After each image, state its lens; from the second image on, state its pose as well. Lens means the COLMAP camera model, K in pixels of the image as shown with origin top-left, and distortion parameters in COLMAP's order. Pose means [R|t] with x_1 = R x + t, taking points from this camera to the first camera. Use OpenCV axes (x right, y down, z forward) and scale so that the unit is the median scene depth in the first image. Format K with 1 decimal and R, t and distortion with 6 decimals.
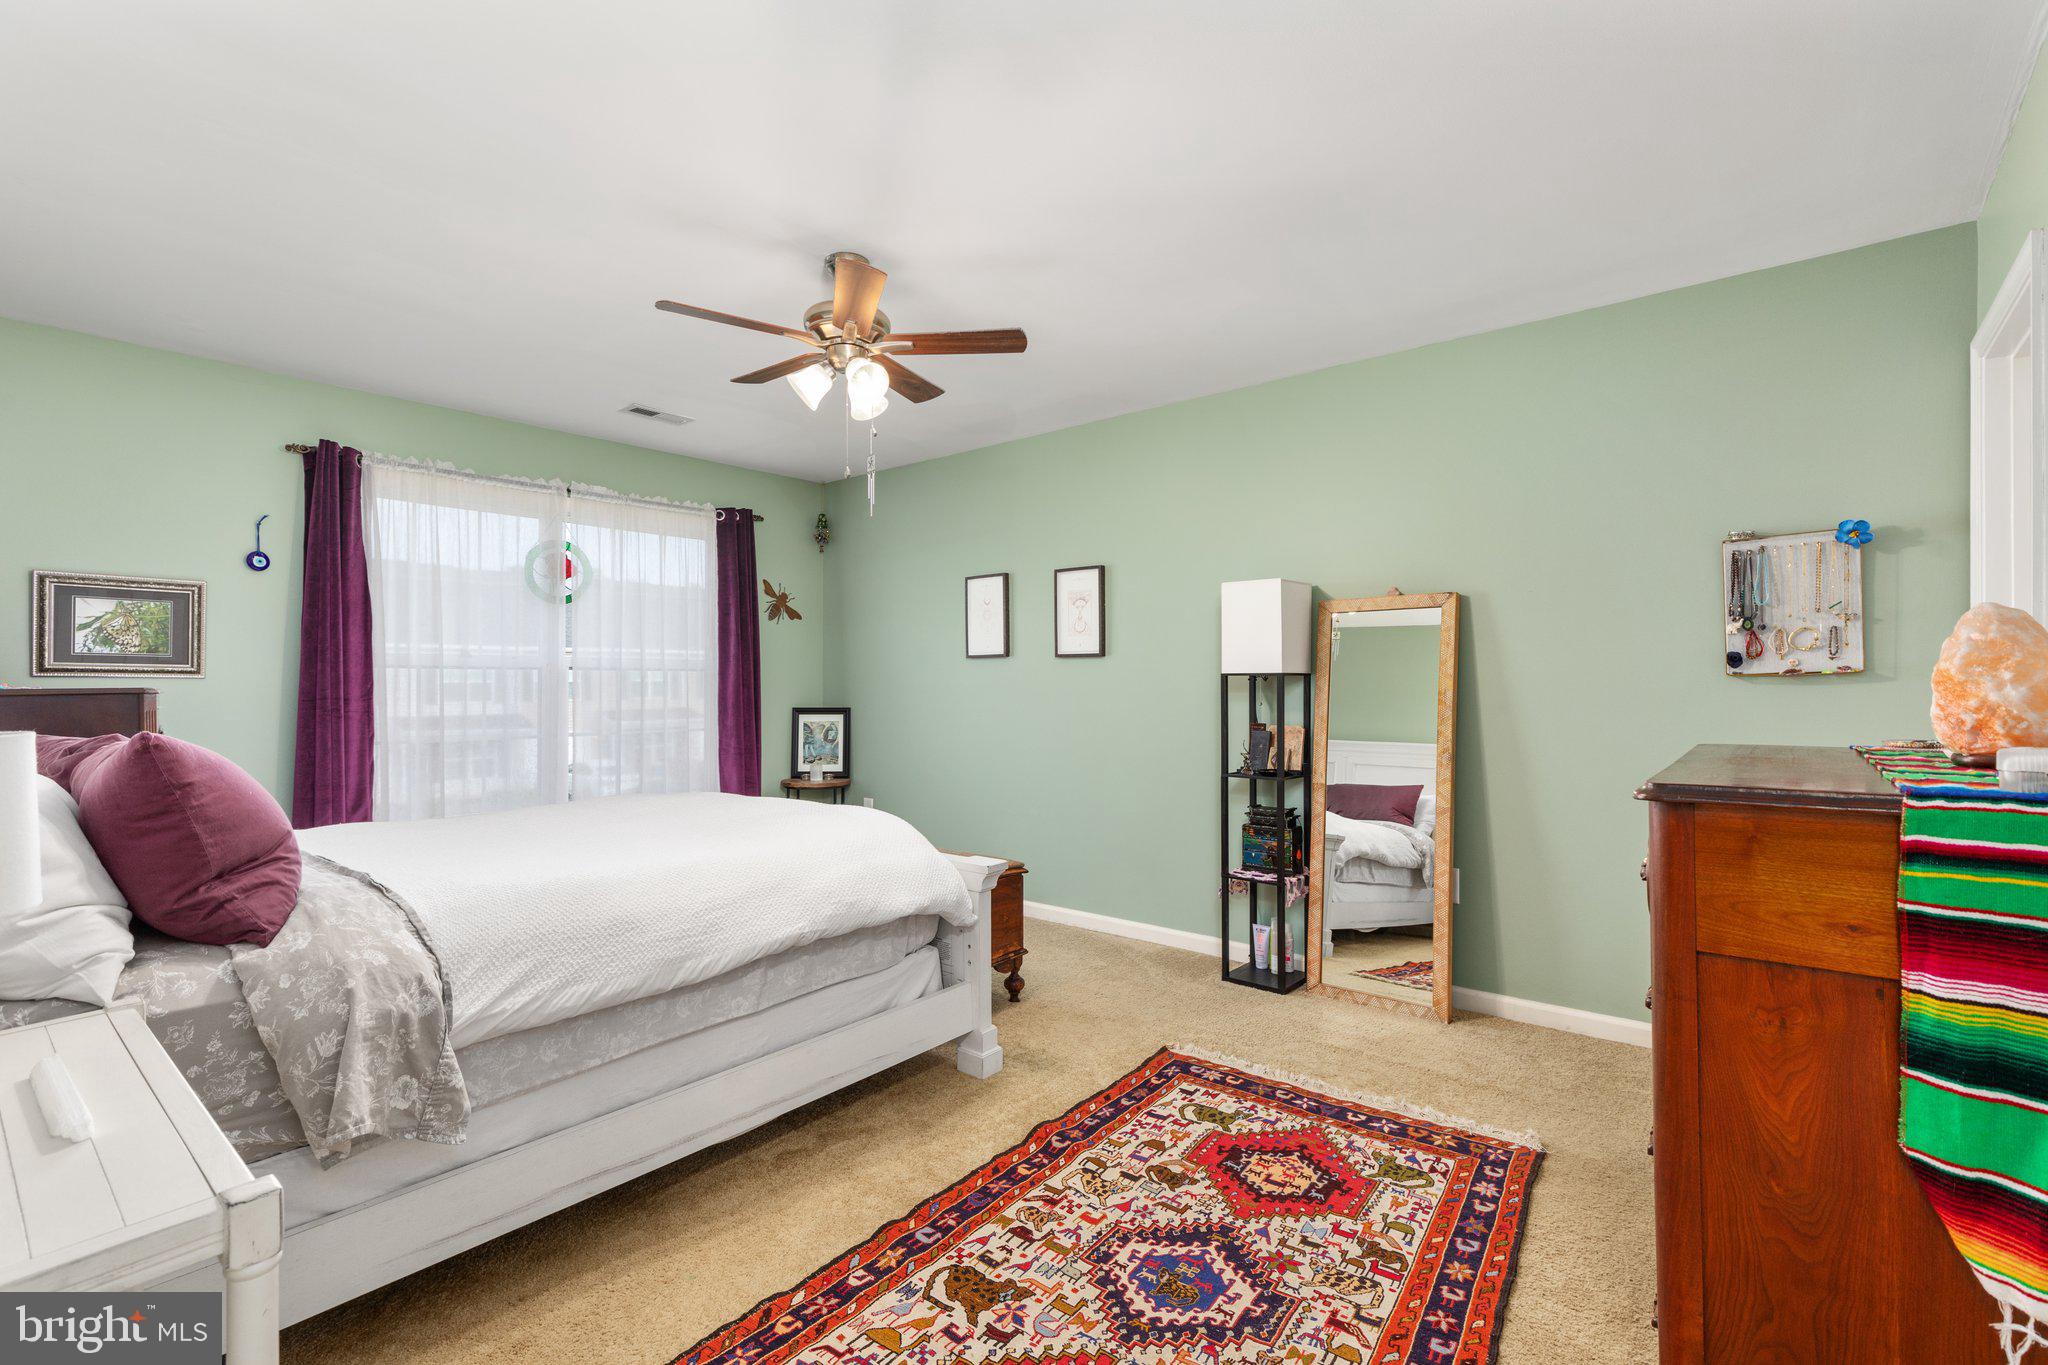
lens RADIAL K [[919.9, 0, 1022.5], [0, 919.9, 682.0], [0, 0, 1]] dist [0.004907, 0.000754]
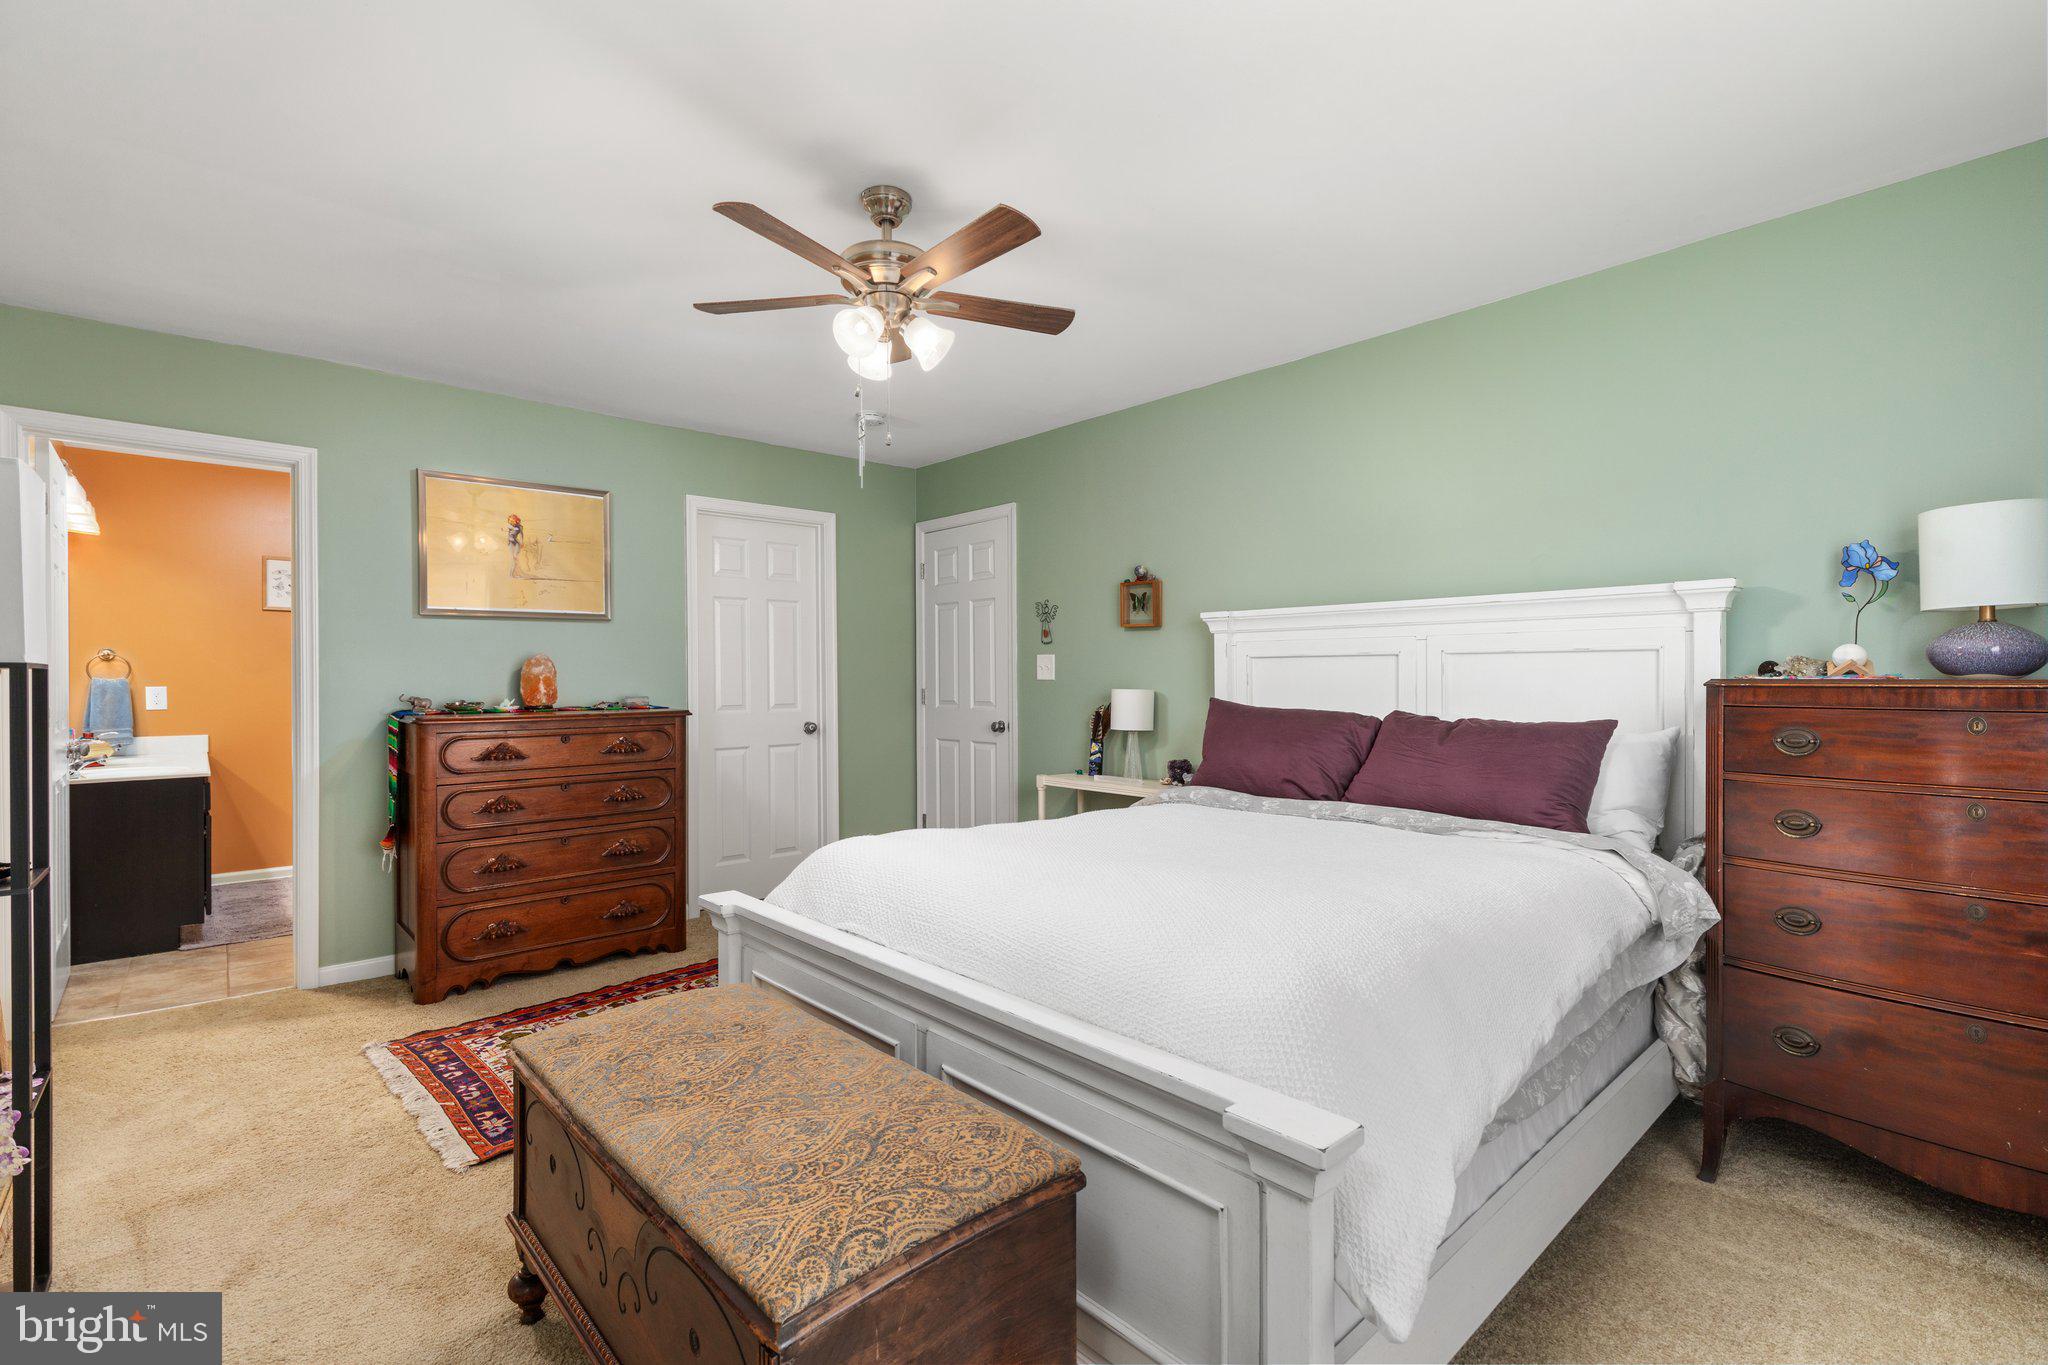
lens RADIAL K [[919.9, 0, 1036.2], [0, 919.9, 679.5], [0, 0, 1]] dist [0.004907, 0.000754]
pose [[-0.991880, 0.005687, 0.127049, -0.529934], [0.005696, 0.999984, -0.000292, 0.000793], [-0.127049, 0.000434, -0.991896, 2.225249]]
